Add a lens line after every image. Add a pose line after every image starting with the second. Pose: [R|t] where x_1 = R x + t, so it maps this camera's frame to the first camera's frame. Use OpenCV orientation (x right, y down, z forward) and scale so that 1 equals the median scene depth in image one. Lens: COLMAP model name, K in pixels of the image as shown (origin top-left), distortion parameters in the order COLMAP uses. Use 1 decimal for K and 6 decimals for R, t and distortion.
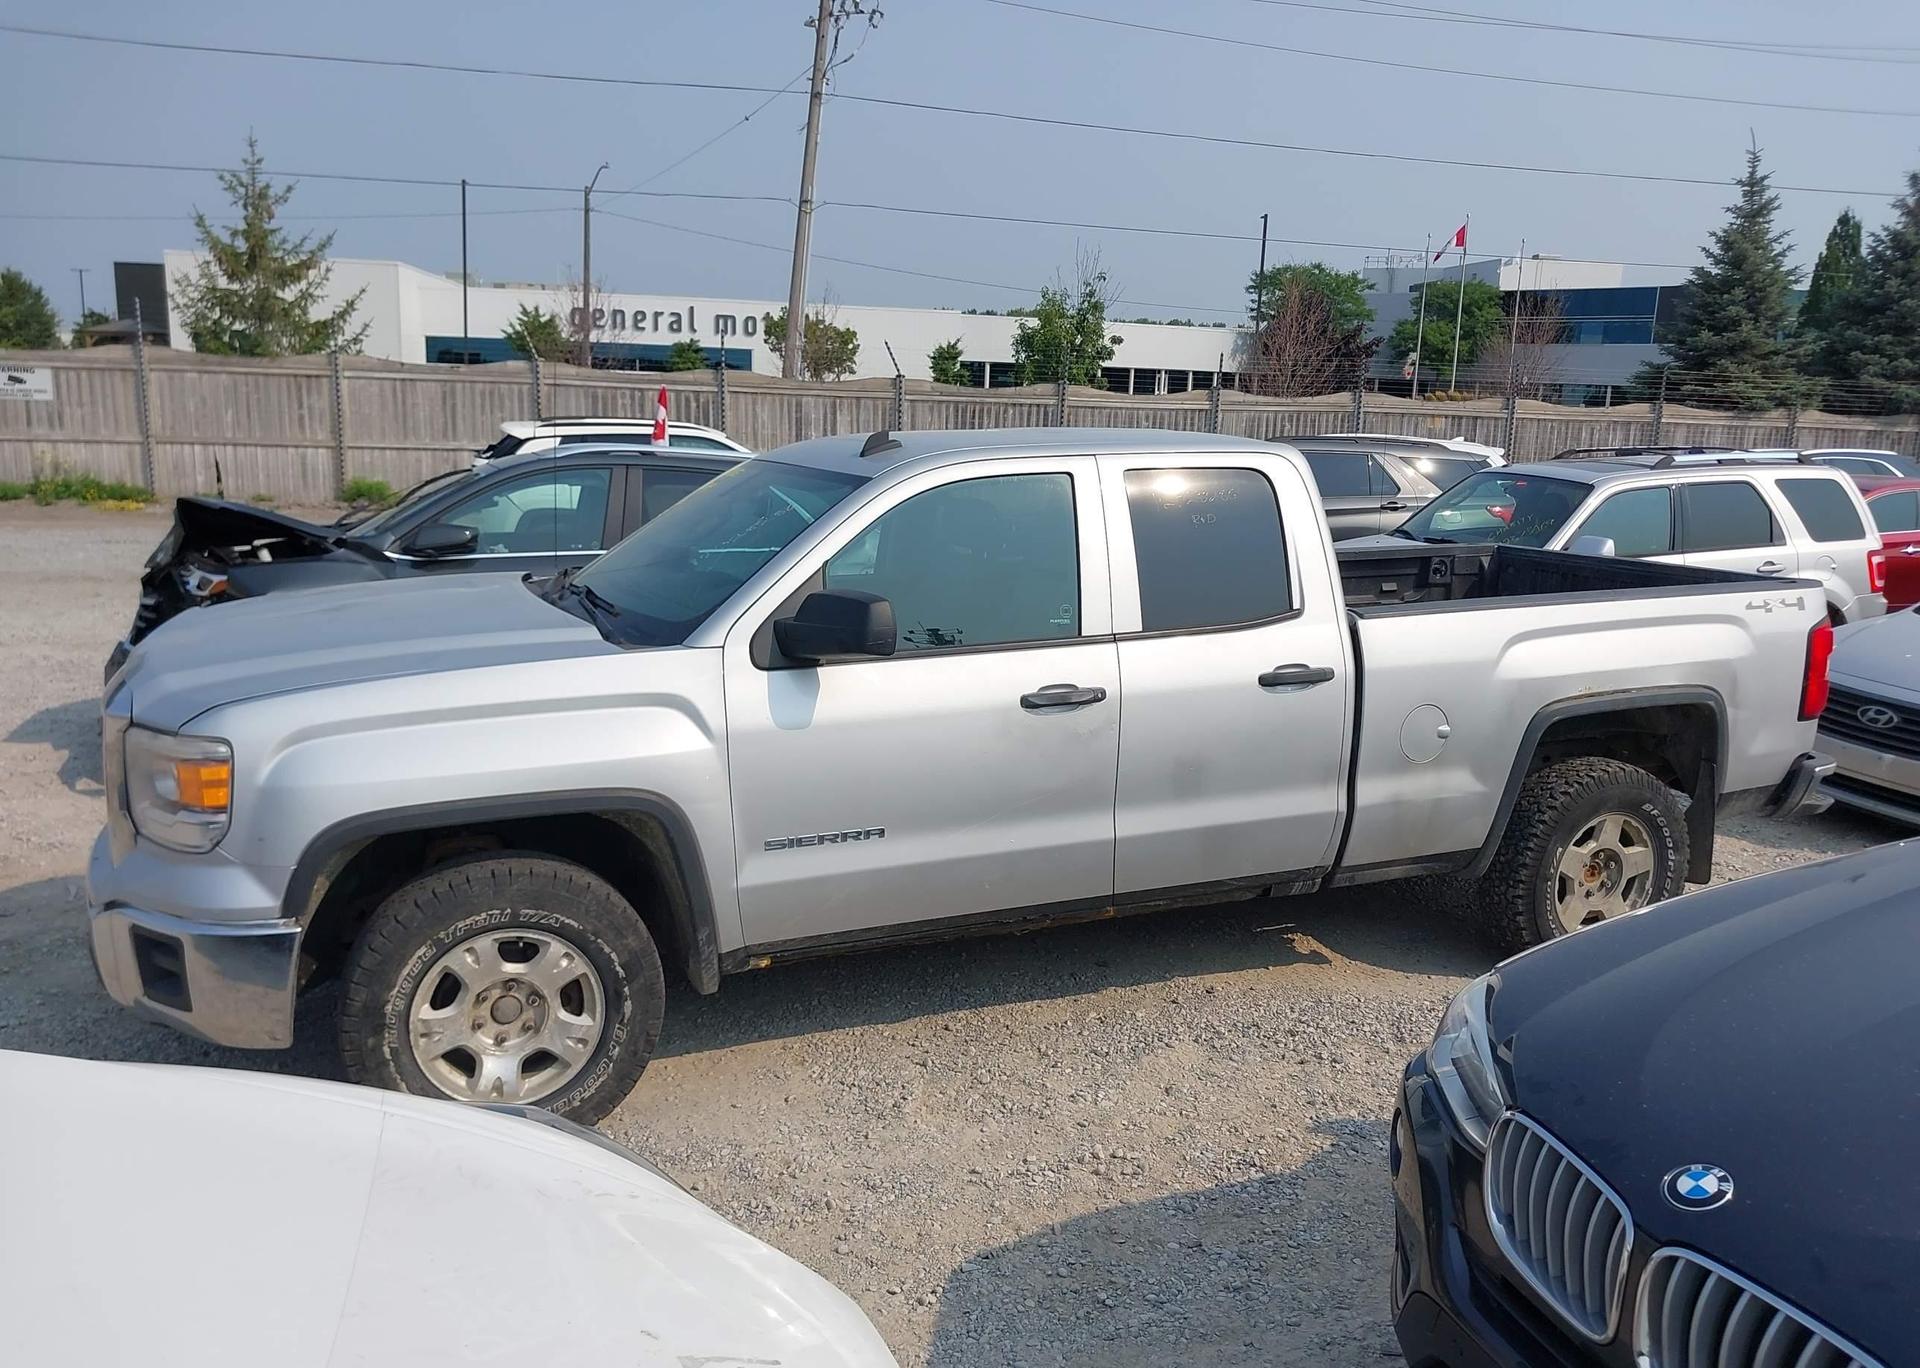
lens RADIAL K [[1537.6, 0, 961.5], [0, 1537.6, 689.9], [0, 0, 1]] dist [0.028197, -0.036311]
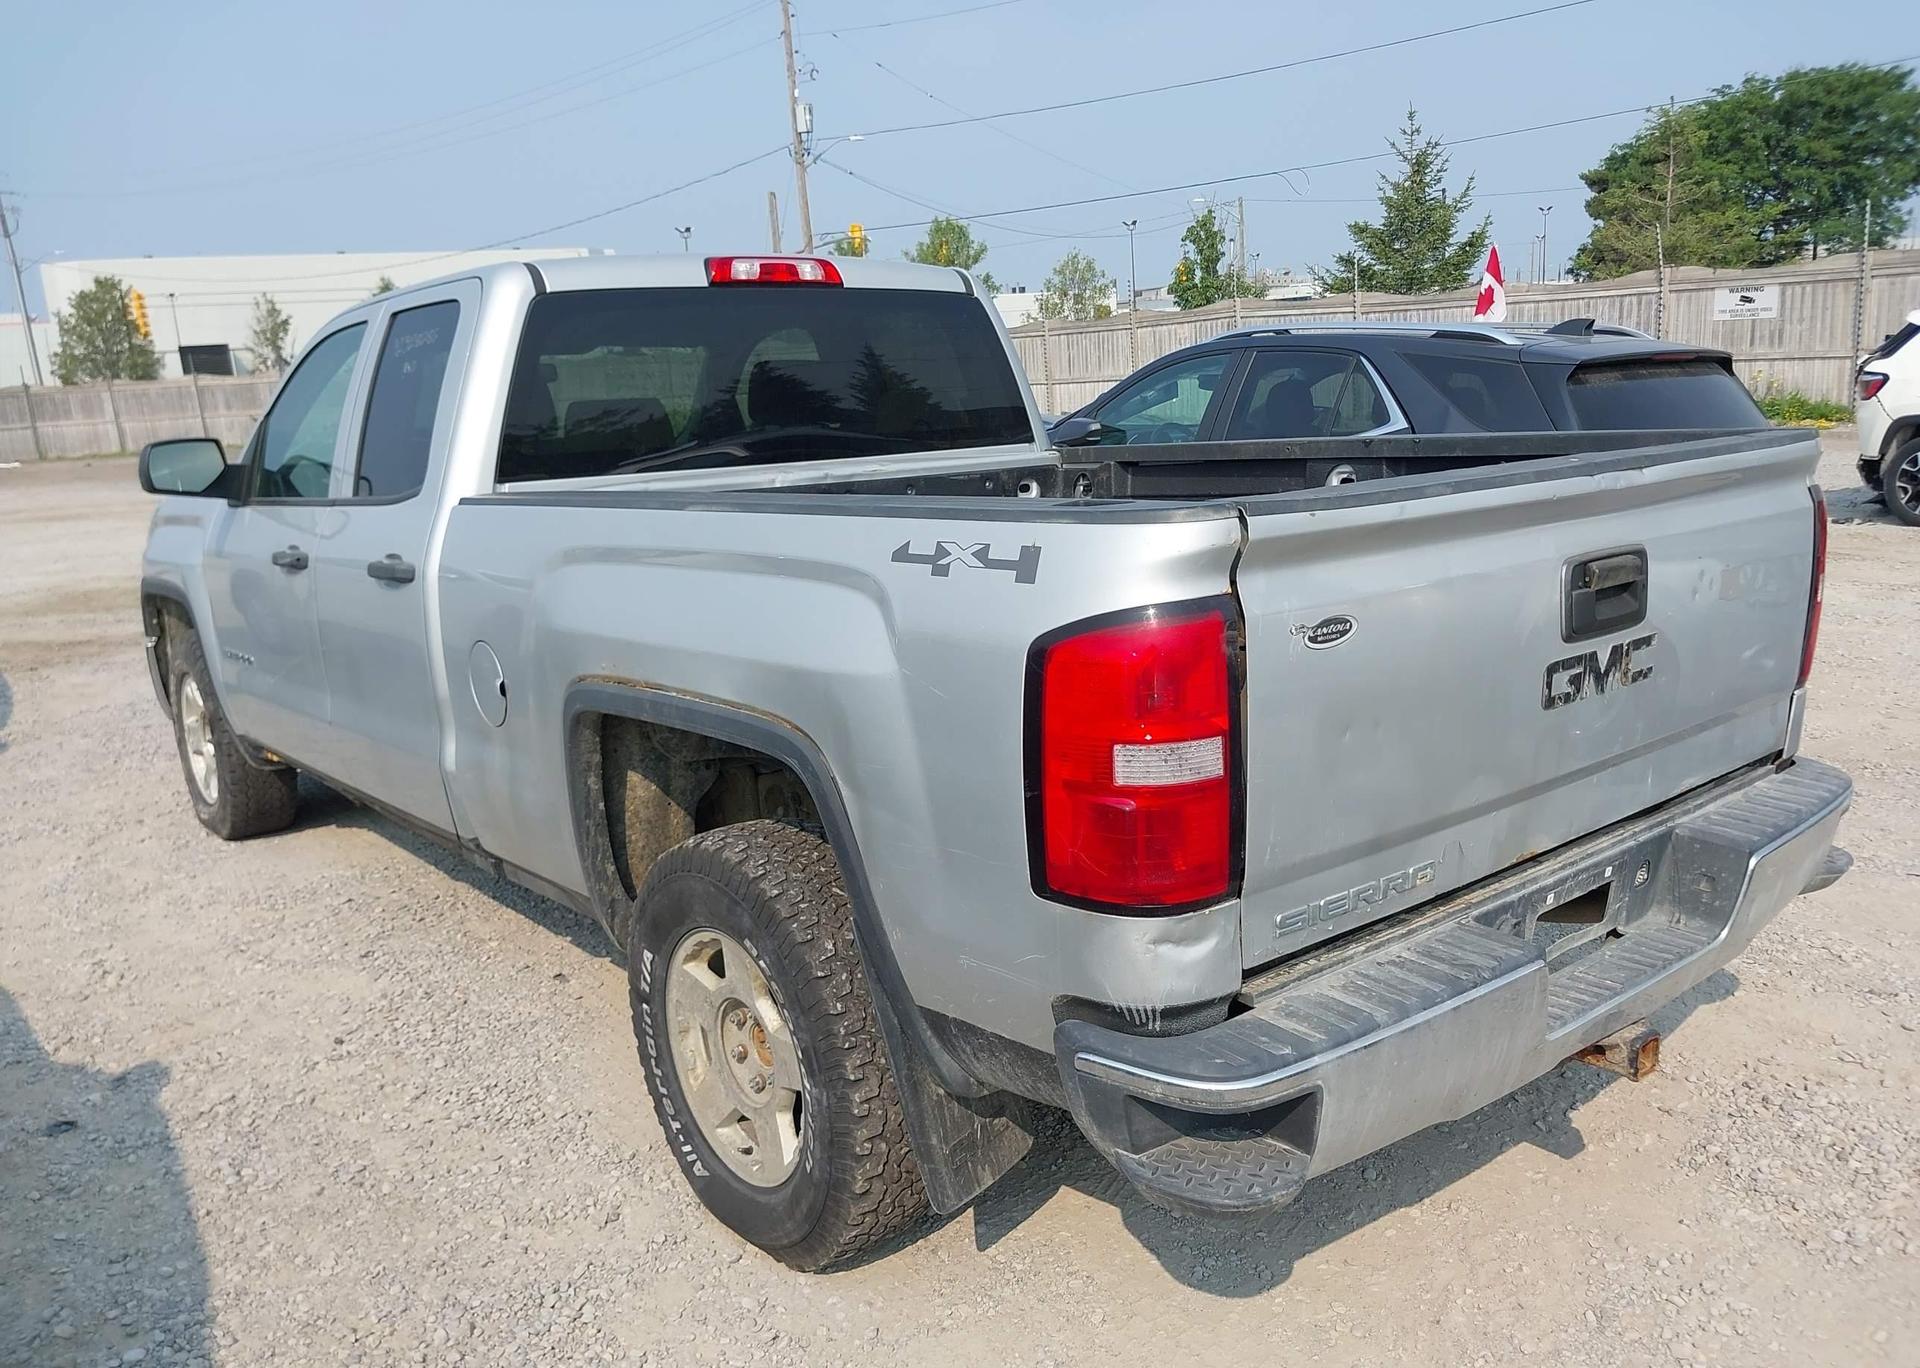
lens RADIAL K [[1537.6, 0, 970.8], [0, 1537.6, 683.3], [0, 0, 1]] dist [0.028197, -0.036311]
pose [[0.269275, 0.153564, -0.950741, 0.235730], [-0.119530, 0.984901, 0.125228, -0.019166], [0.955617, 0.079921, 0.283565, 0.239334]]
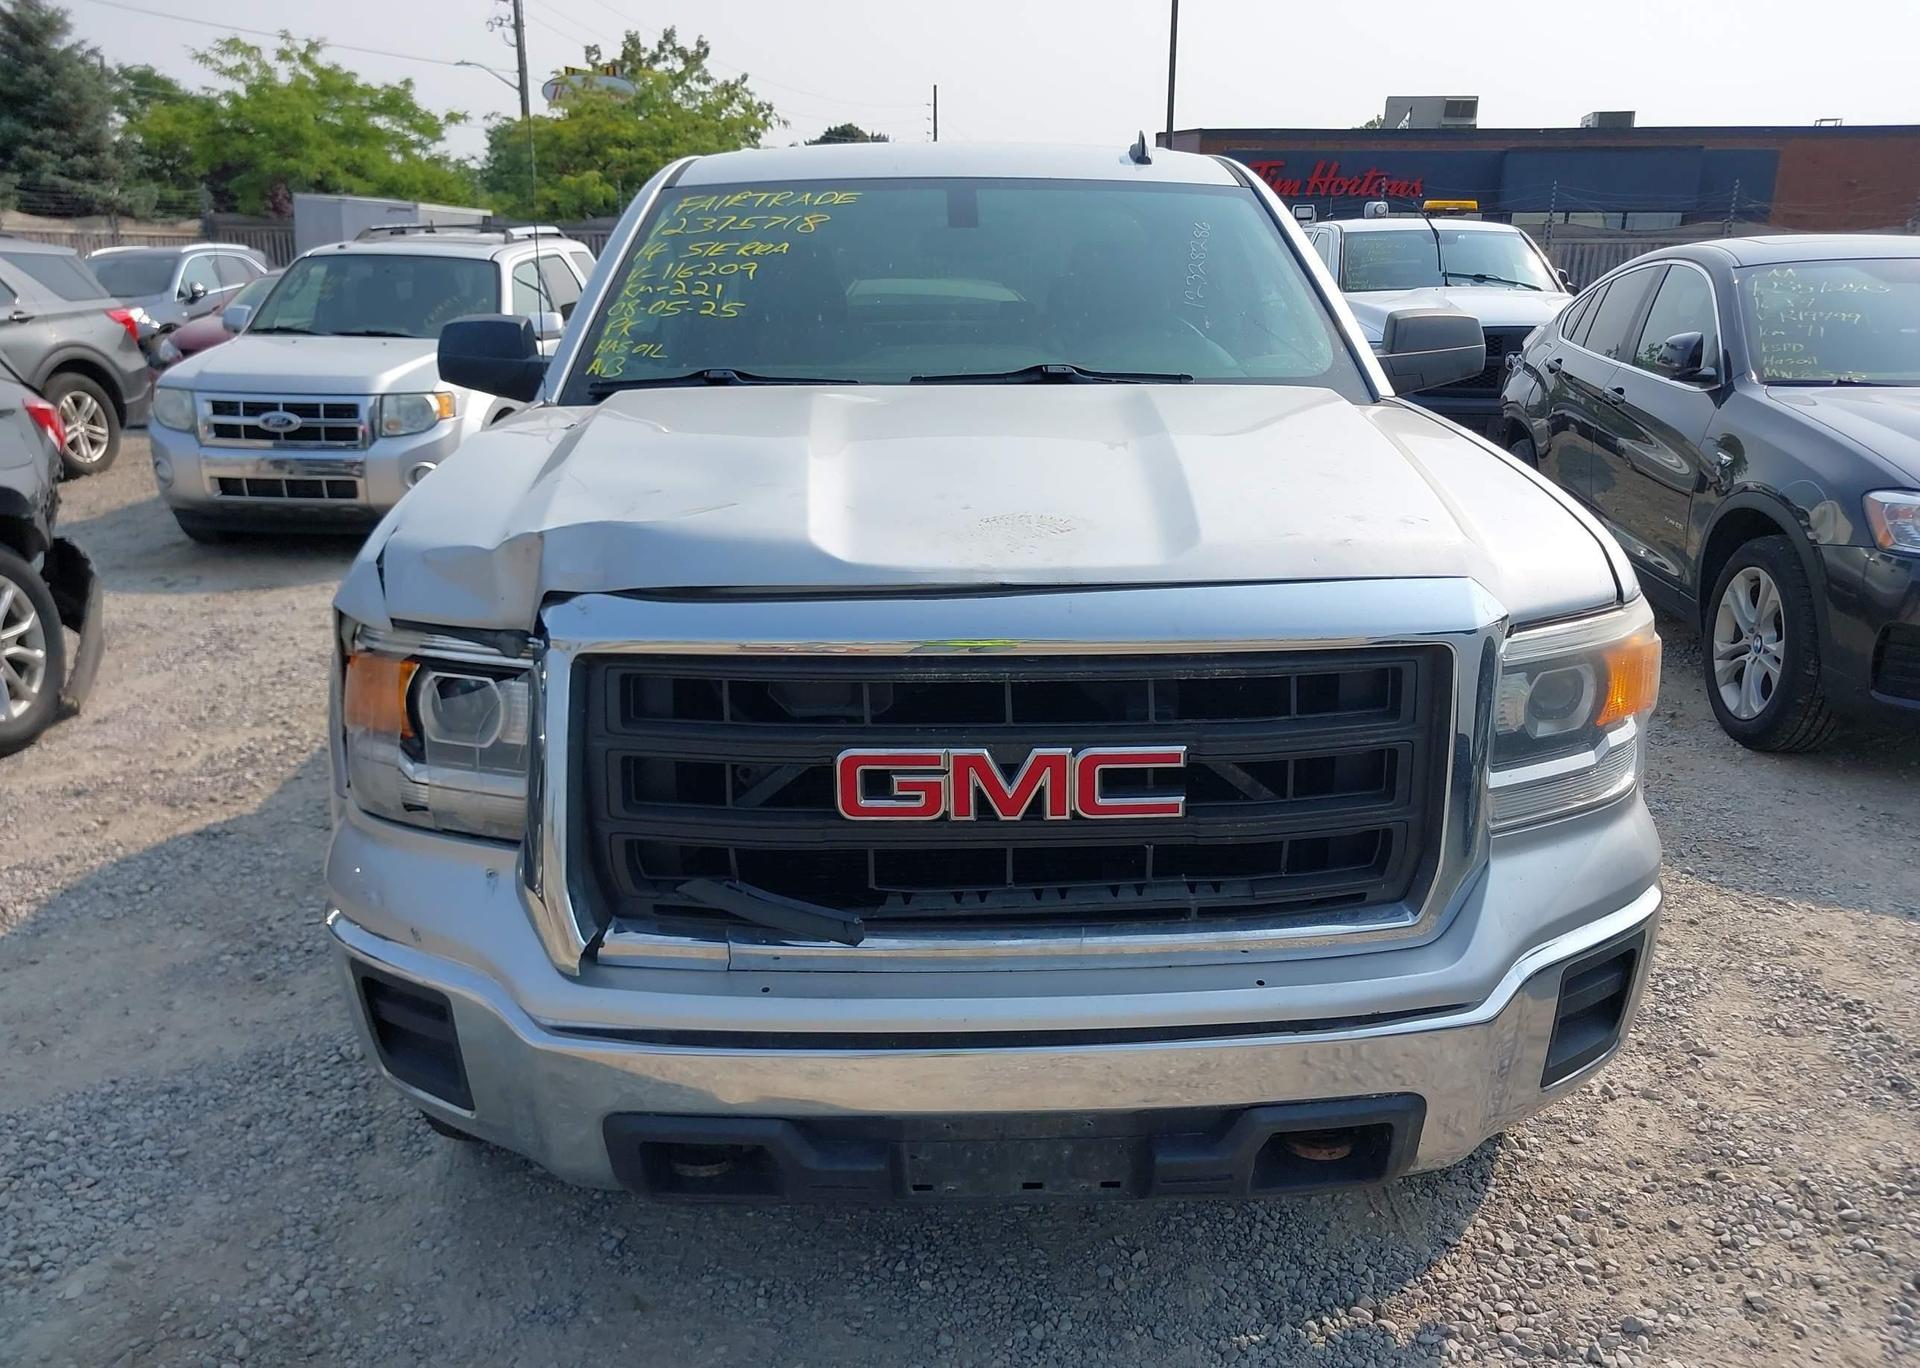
lens RADIAL K [[1537.6, 0, 963.7], [0, 1537.6, 730.4], [0, 0, 1]] dist [0.028197, -0.036311]
pose [[0.347757, -0.295640, 0.889754, -0.200134], [0.173716, 0.952871, 0.248716, -0.020218], [-0.921351, 0.068072, 0.382725, 0.179676]]
